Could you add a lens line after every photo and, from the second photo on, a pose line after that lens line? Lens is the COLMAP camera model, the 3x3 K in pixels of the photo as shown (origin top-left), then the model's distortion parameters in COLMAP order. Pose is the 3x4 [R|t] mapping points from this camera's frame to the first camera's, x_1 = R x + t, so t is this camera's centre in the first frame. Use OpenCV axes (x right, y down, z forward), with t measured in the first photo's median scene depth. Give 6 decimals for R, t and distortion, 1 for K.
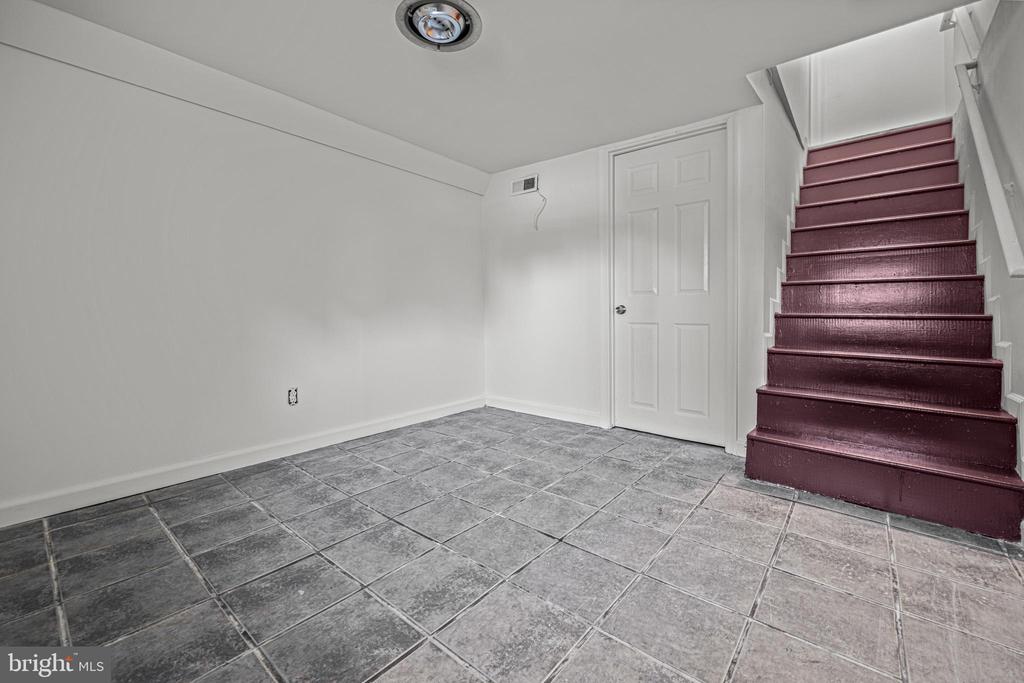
lens RADIAL K [[428.3, 0, 496.4], [0, 428.3, 314.1], [0, 0, 1]] dist [0.000288, 0.000212]
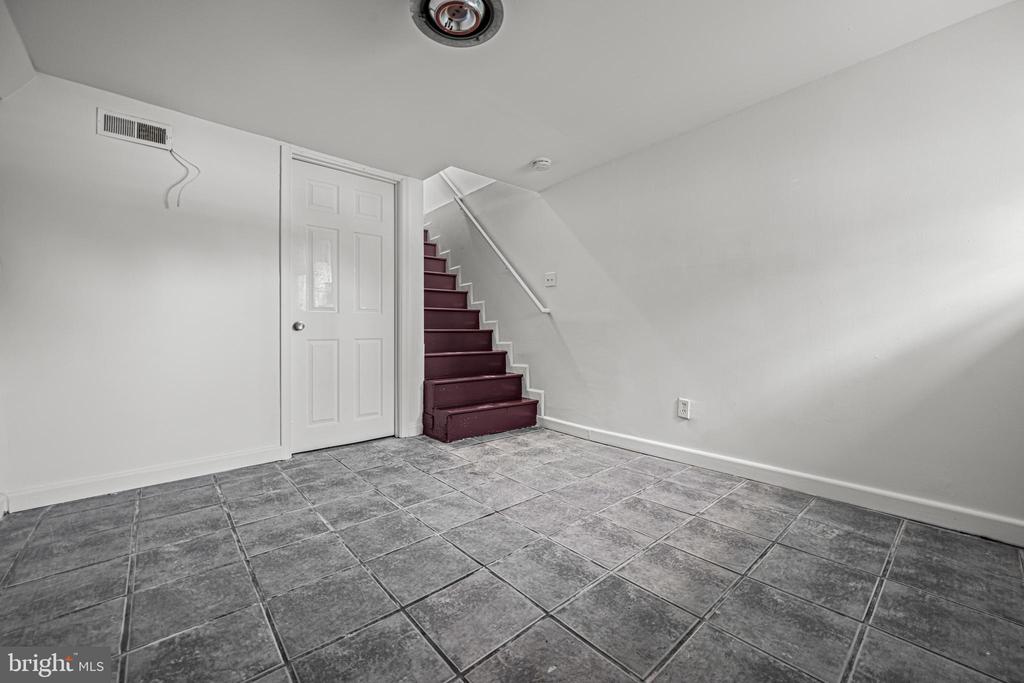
lens RADIAL K [[412.5, 0, 514.7], [0, 412.5, 327.0], [0, 0, 1]] dist [0.000487, 0.000035]
pose [[0.127306, 0.005392, 0.991849, -0.782809], [0.011124, 0.999915, -0.006864, 0.004821], [-0.991801, 0.011907, 0.127235, 0.607005]]
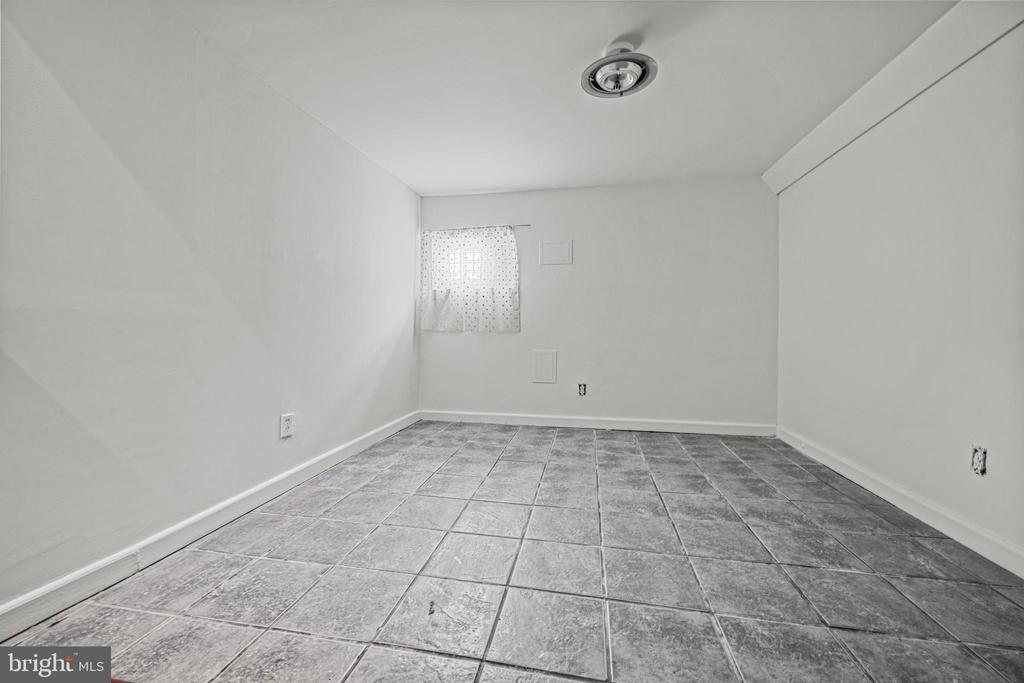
lens RADIAL K [[401.0, 0, 512.0], [0, 401.0, 341.5], [0, 0, 1]] dist [-0.000372, 0.000001]
pose [[-0.861352, 0.014740, -0.507794, 0.518812], [-0.004116, 0.999344, 0.035991, -0.004416], [0.507991, 0.033091, -0.860726, 1.408504]]
